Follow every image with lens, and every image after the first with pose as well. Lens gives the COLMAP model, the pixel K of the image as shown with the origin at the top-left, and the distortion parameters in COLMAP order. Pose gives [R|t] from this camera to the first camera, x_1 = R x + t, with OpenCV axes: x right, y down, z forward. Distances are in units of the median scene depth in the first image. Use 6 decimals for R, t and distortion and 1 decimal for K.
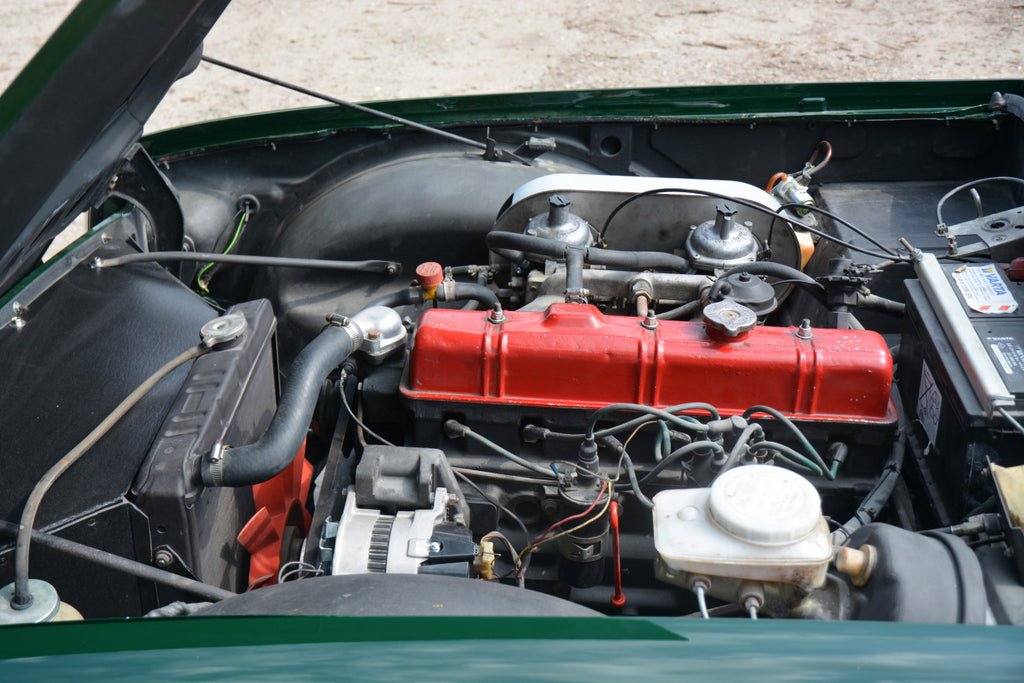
lens RADIAL K [[1346.3, 0, 487.9], [0, 1346.3, 342.4], [0, 0, 1]] dist [0.064965, 0.047059]
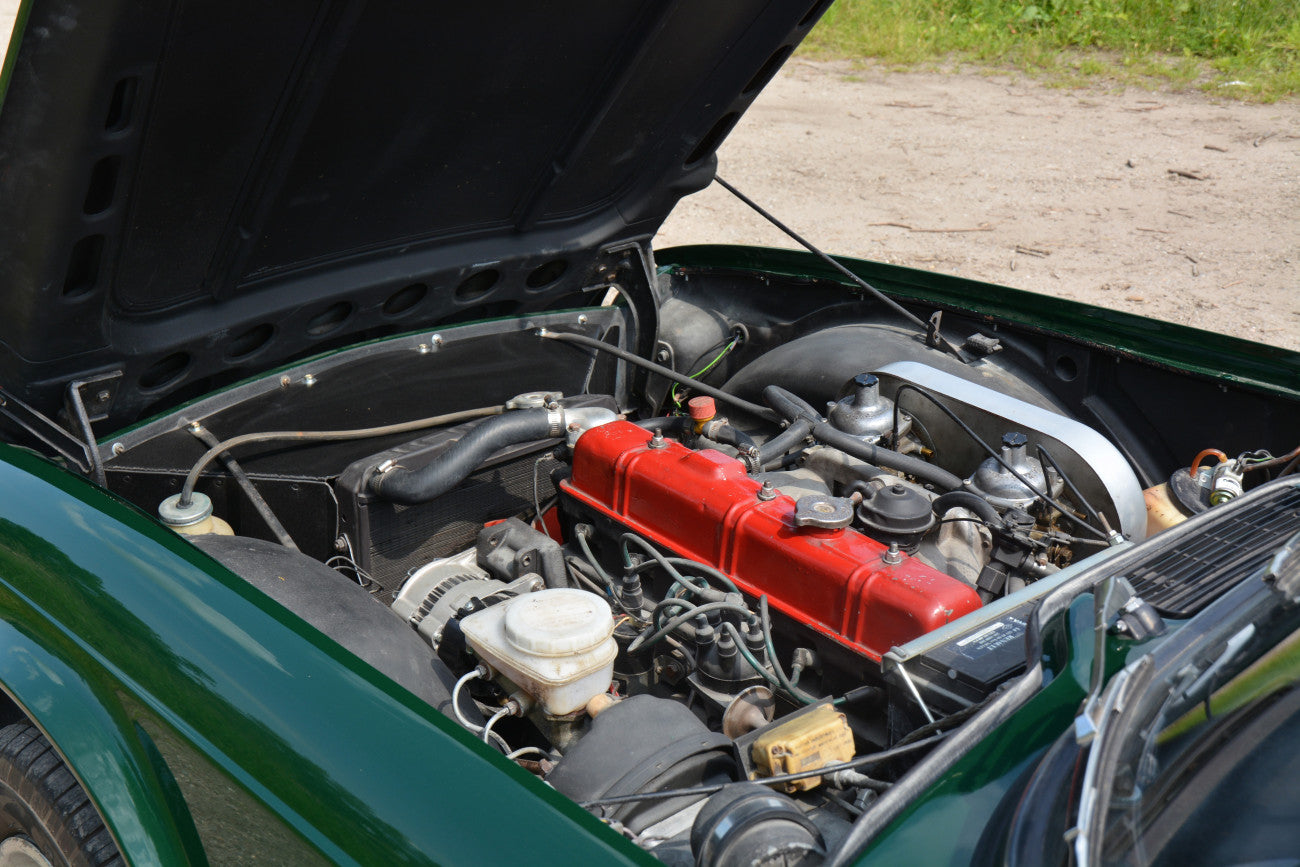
lens RADIAL K [[1709.2, 0, 619.5], [0, 1709.2, 434.7], [0, 0, 1]] dist [0.064965, 0.047059]
pose [[0.685554, 0.279217, -0.672349, 0.653759], [-0.353435, 0.935042, 0.027934, -0.038794], [0.636474, 0.218481, 0.739707, 0.035326]]
